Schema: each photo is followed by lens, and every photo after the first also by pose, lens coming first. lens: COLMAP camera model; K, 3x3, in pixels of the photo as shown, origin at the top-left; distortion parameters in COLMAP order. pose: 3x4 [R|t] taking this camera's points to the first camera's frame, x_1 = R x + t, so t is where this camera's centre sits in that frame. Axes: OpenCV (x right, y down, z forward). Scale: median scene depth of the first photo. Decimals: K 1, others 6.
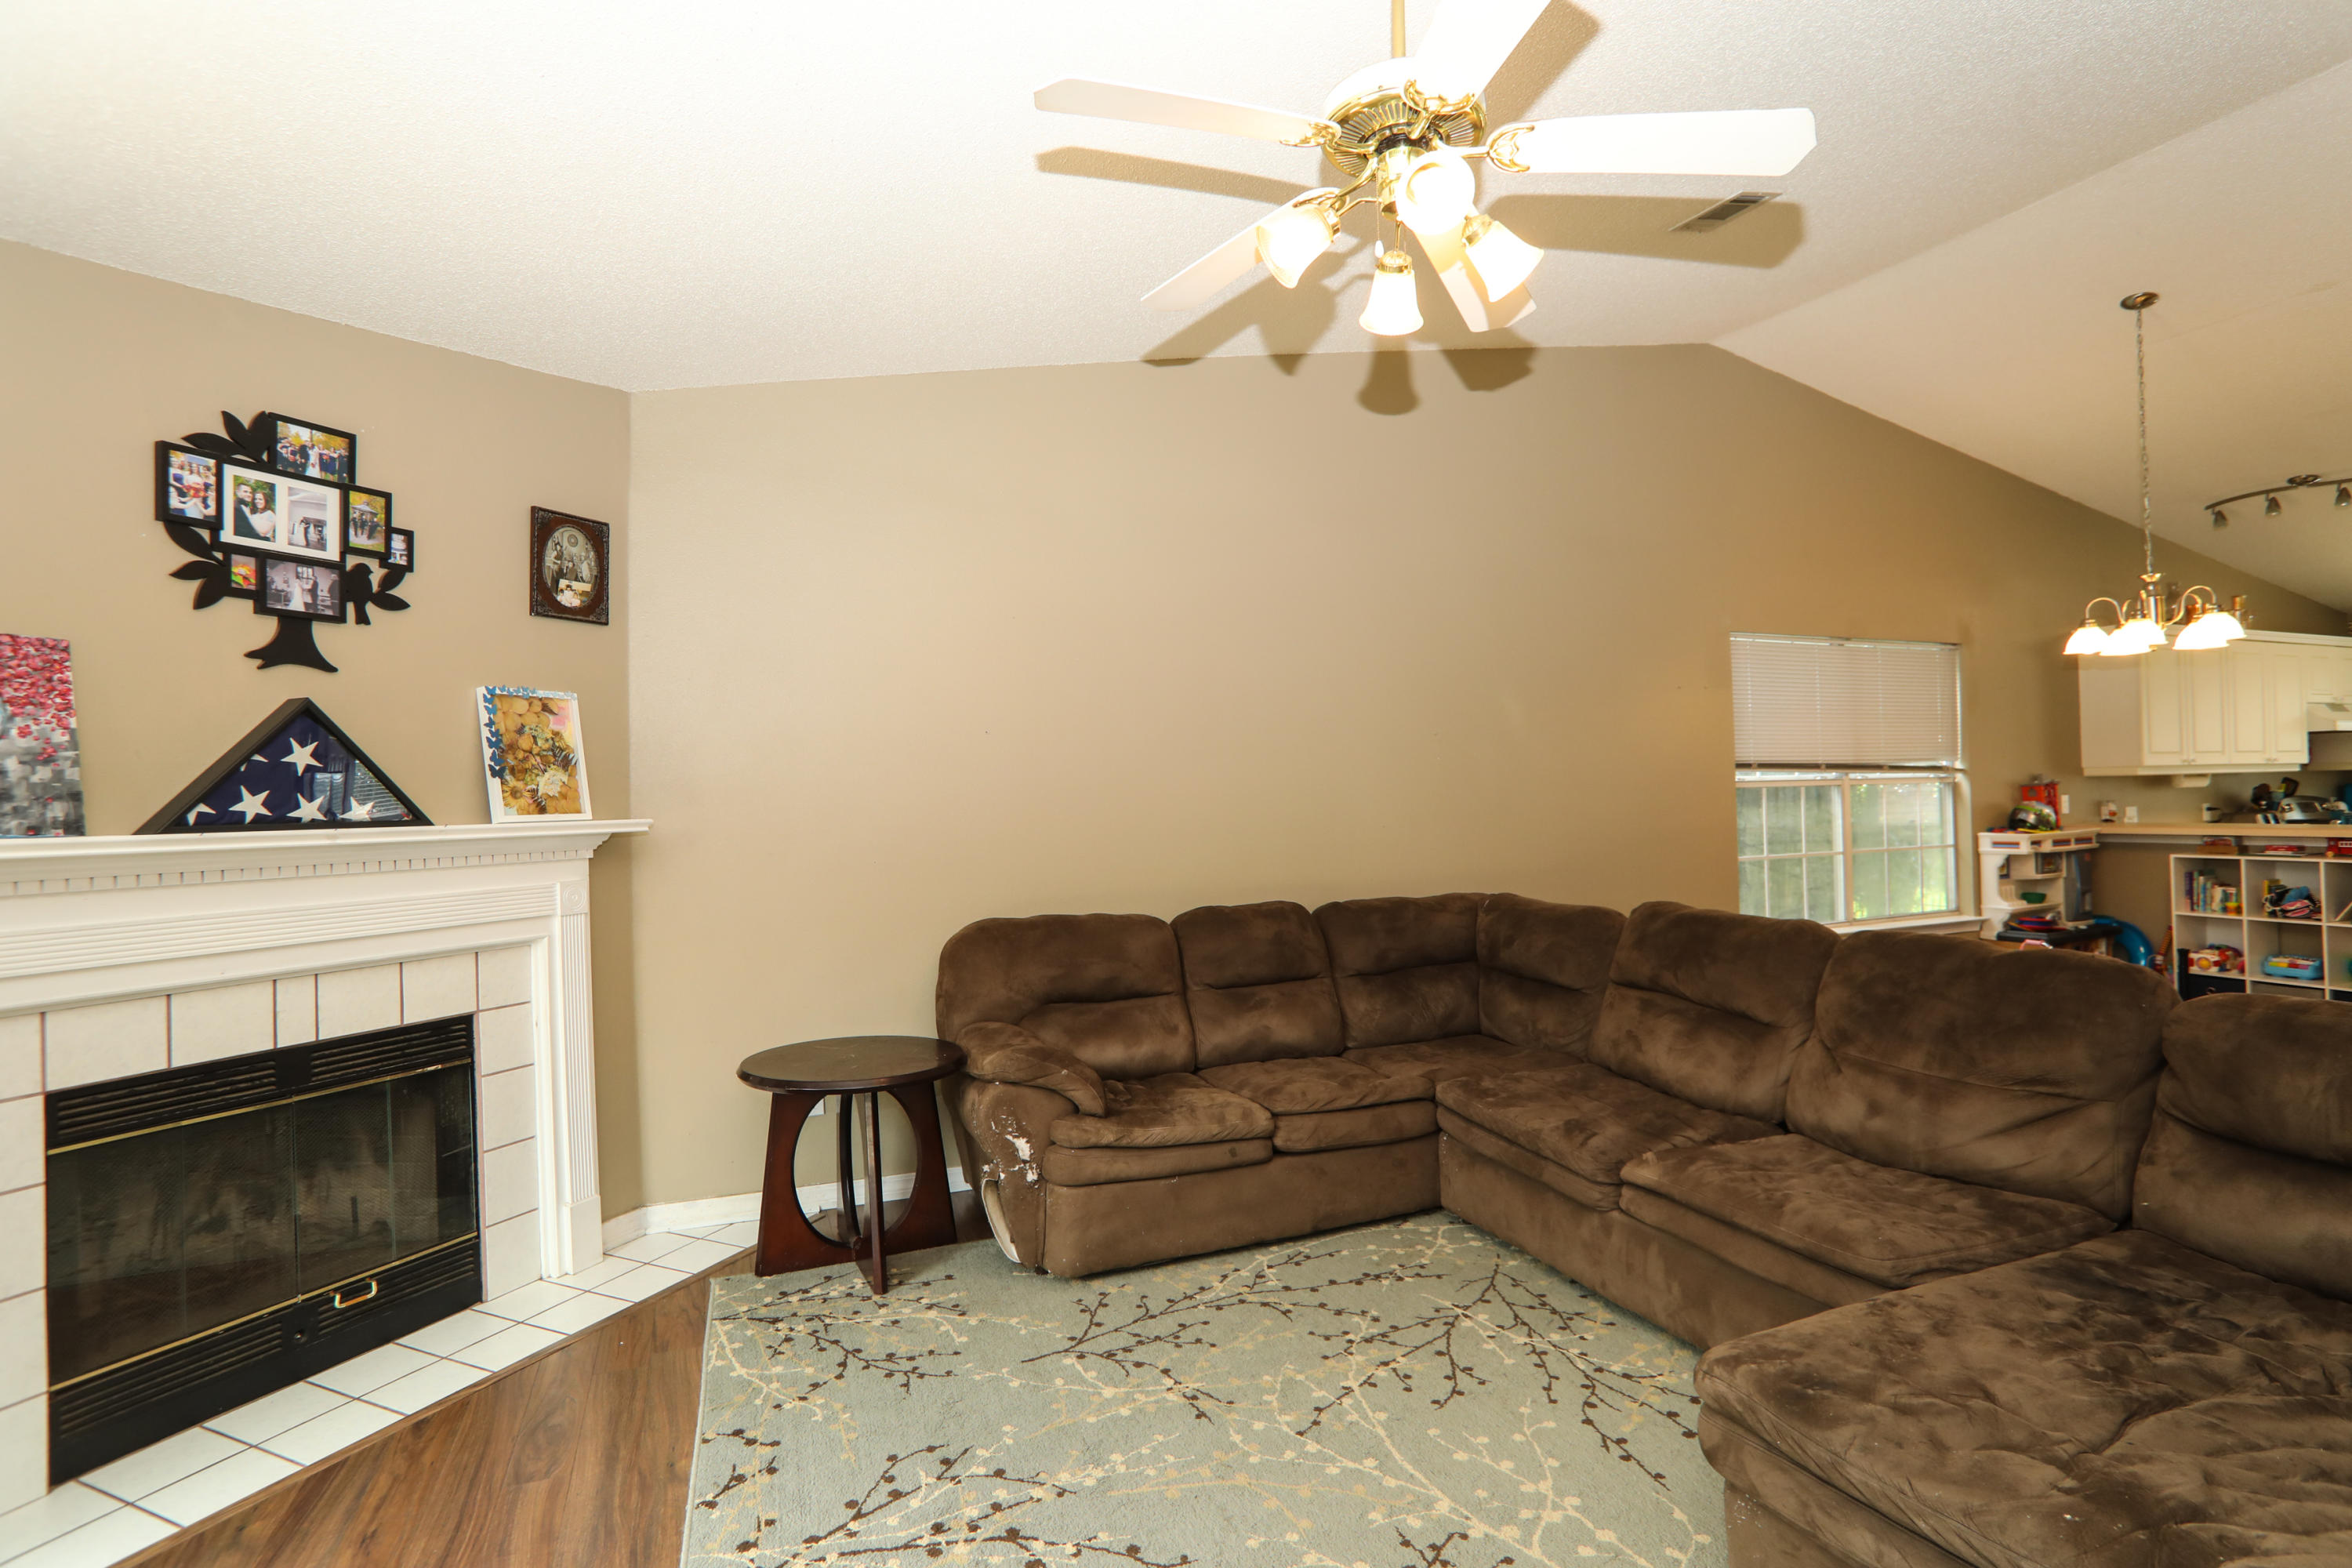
lens RADIAL K [[1151.5, 0, 1176.0], [0, 1151.5, 784.0], [0, 0, 1]] dist [-0.098002, 0.046659]
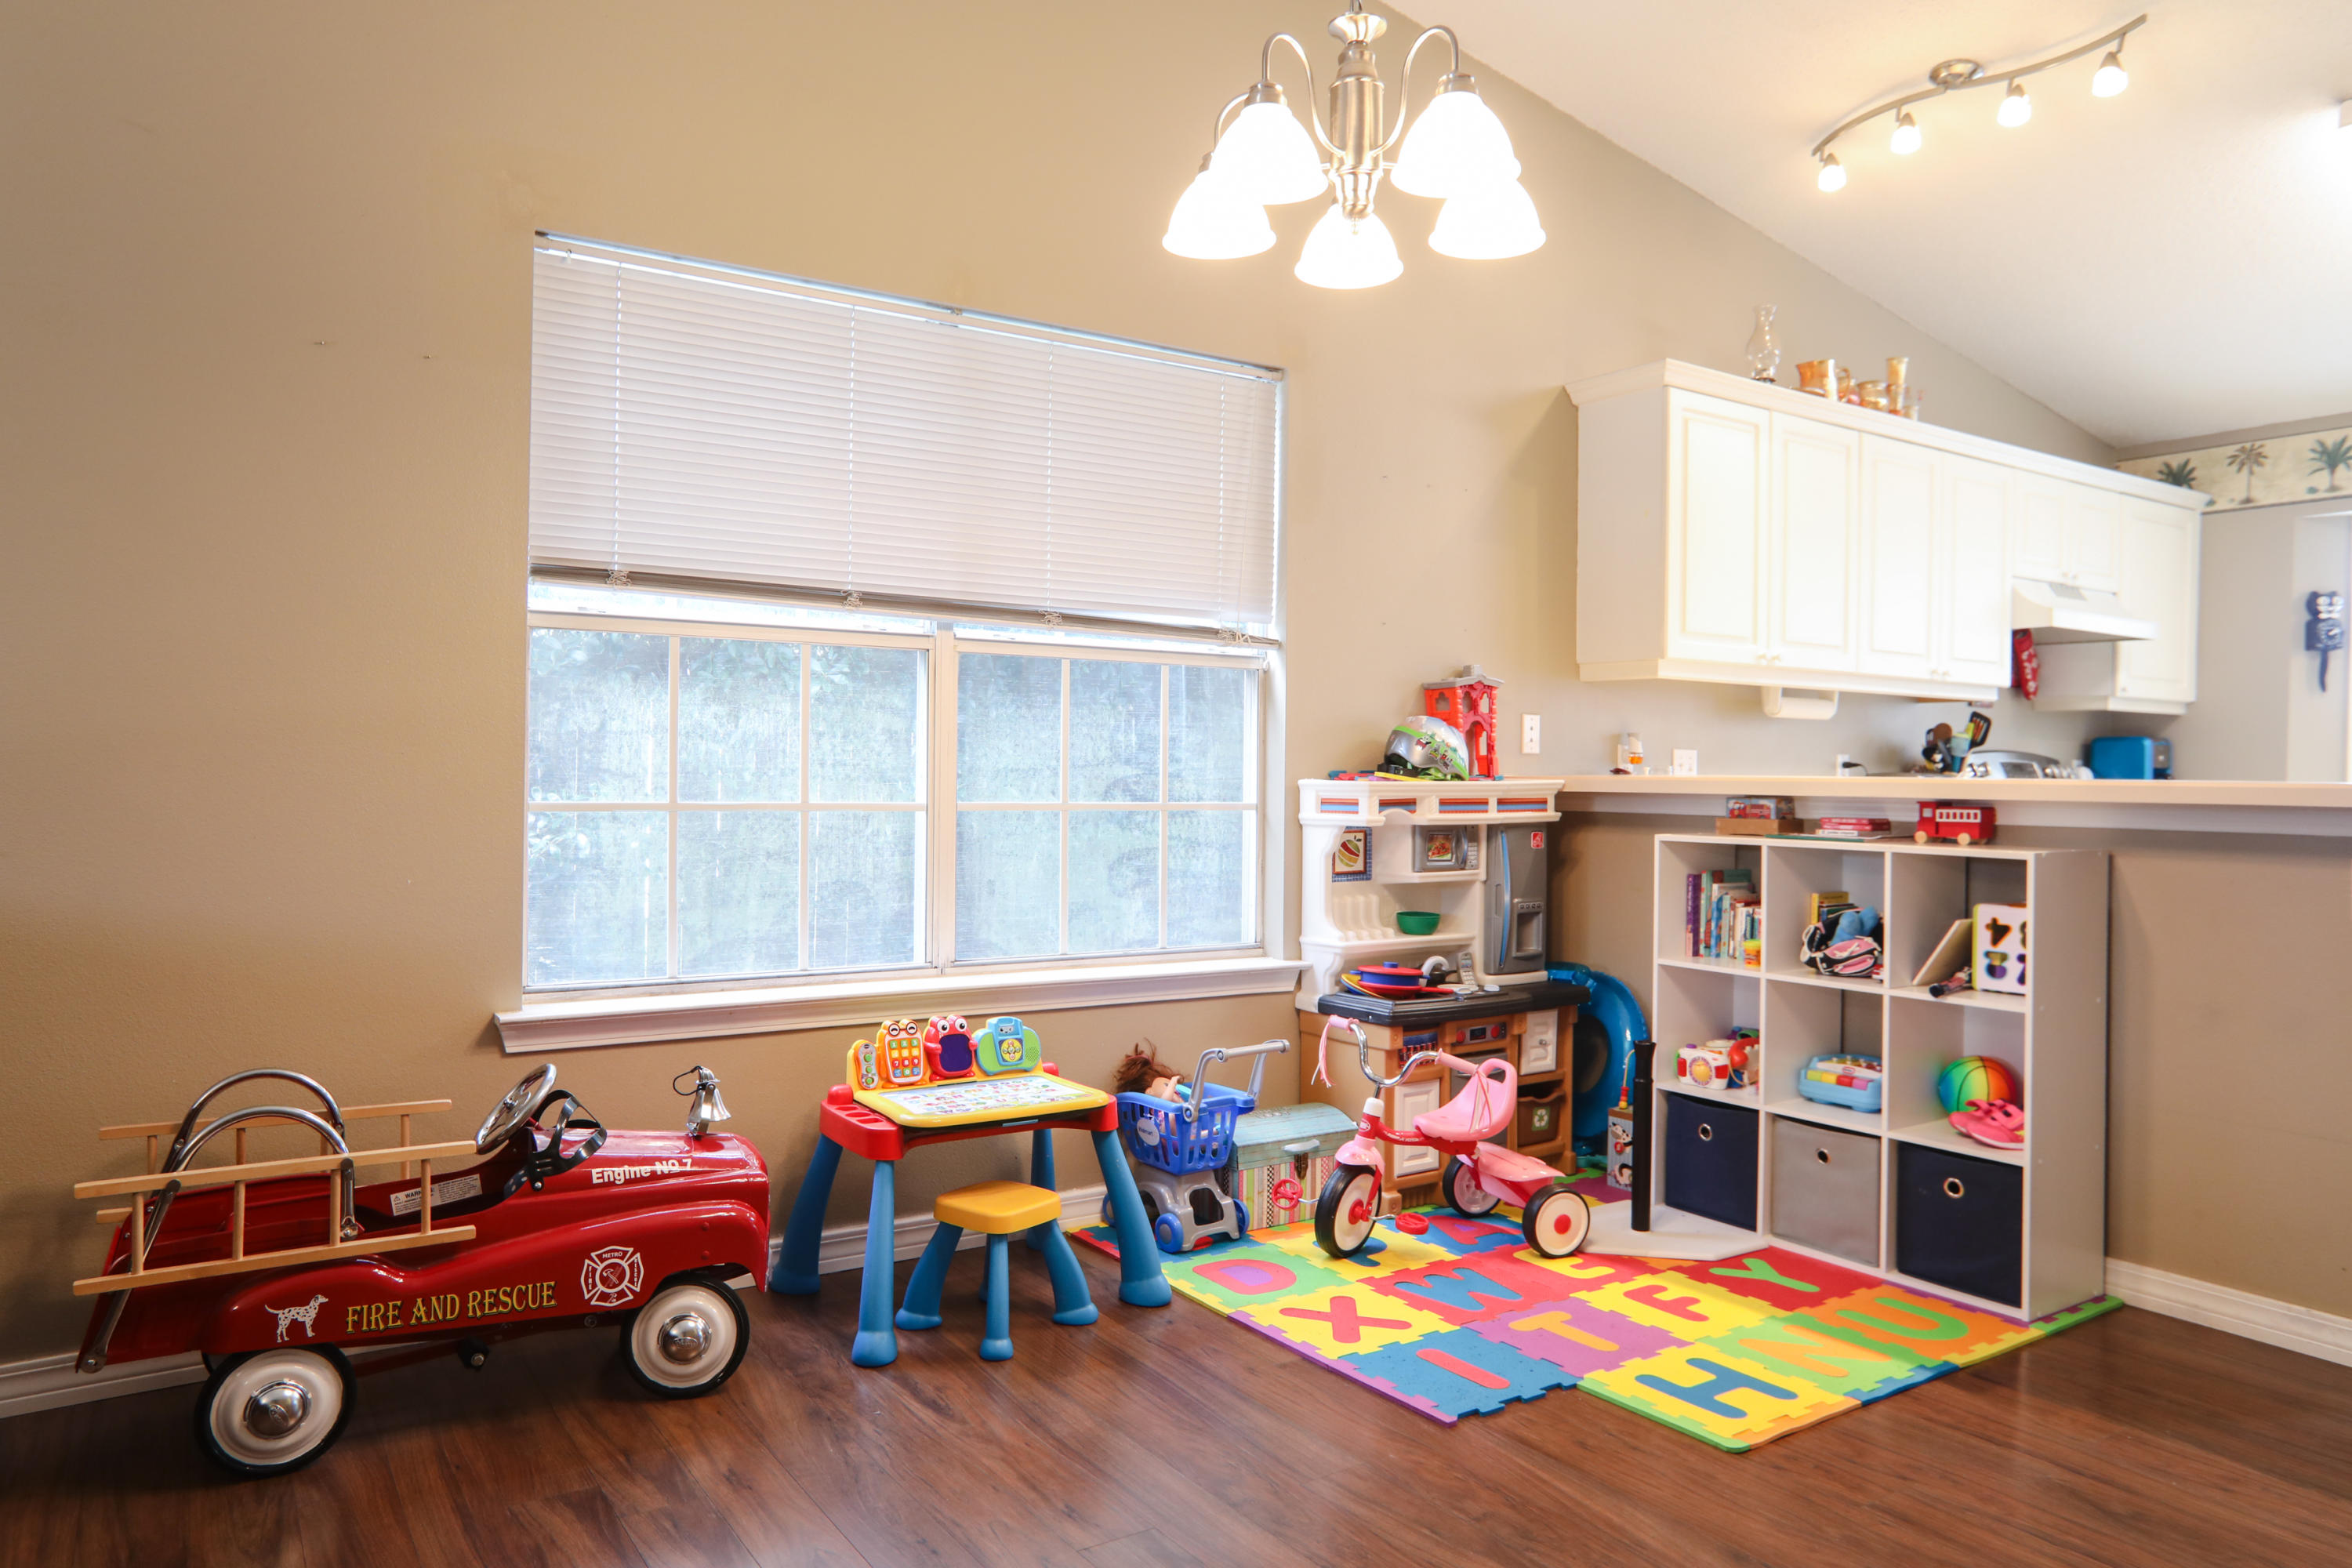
lens RADIAL K [[1541.8, 0, 1176.0], [0, 1541.8, 784.0], [0, 0, 1]] dist [-0.008178, 0.001820]
pose [[0.976791, 0.030947, 0.211947, 0.542290], [-0.034839, 0.999285, 0.014653, 0.038576], [-0.211342, -0.021697, 0.977171, 0.386312]]
